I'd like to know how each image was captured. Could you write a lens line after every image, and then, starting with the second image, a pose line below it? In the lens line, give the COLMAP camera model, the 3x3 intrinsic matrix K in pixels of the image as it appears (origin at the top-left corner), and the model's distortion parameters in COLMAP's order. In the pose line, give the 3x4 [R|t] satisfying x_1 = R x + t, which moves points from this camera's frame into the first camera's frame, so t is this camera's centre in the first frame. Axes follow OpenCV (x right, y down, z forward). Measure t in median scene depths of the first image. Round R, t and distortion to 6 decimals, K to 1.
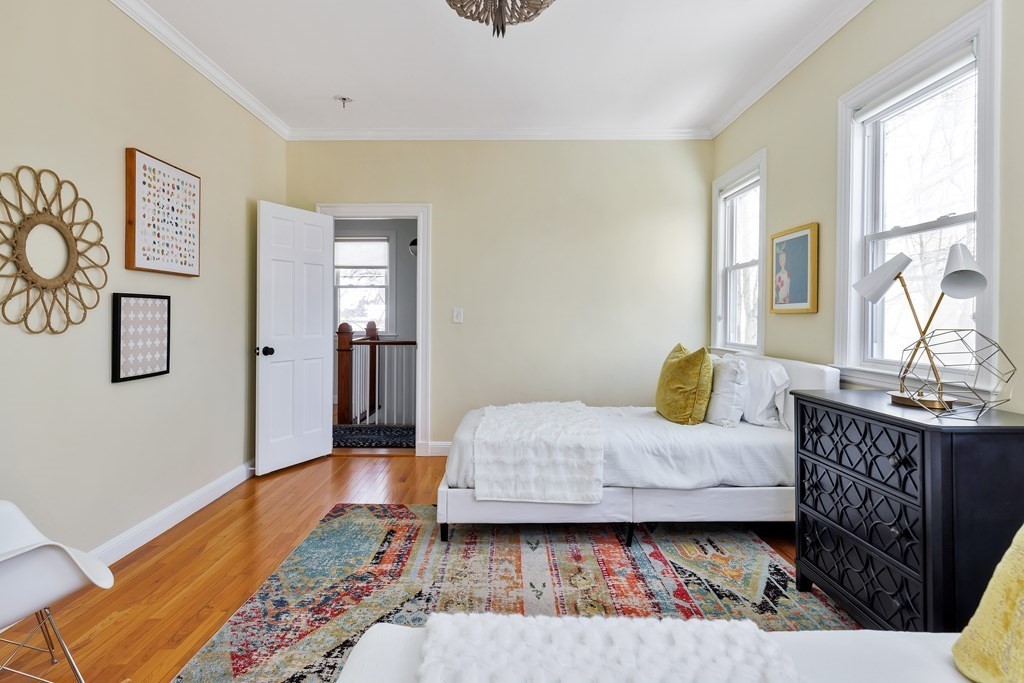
lens RADIAL K [[596.1, 0, 505.9], [0, 596.1, 306.4], [0, 0, 1]] dist [0.012683, -0.001495]
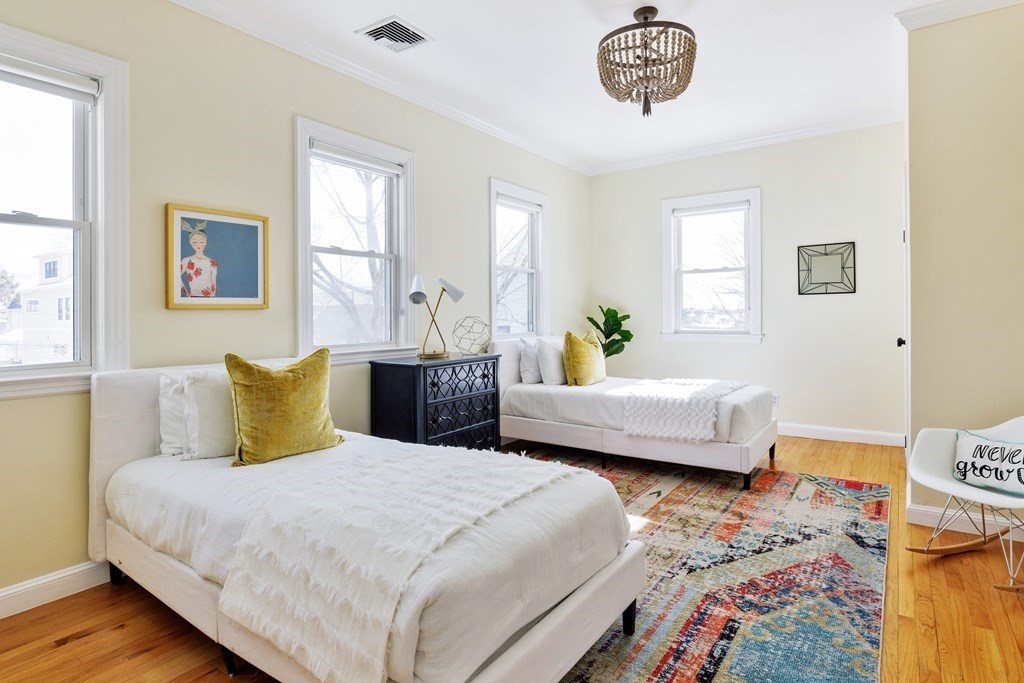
lens RADIAL K [[542.0, 0, 518.2], [0, 542.0, 318.5], [0, 0, 1]] dist [-0.012519, 0.001007]
pose [[-0.826674, 0.005177, 0.562657, -0.417351], [0.002479, 0.999981, -0.005558, 0.041470], [-0.562676, -0.003200, -0.826672, 1.898720]]
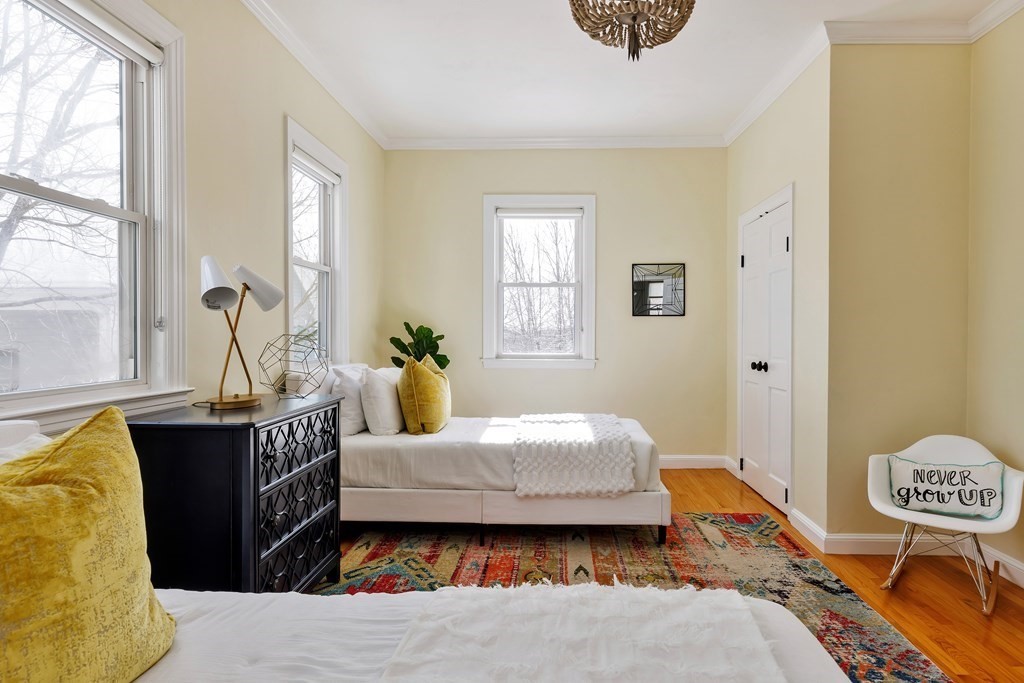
lens RADIAL K [[596.1, 0, 549.2], [0, 596.1, 347.3], [0, 0, 1]] dist [0.012683, -0.001495]
pose [[-0.999931, -0.004792, 0.010723, 0.097704], [-0.004719, 0.999965, 0.006837, 0.039946], [-0.010755, 0.006786, -0.999919, 1.723916]]
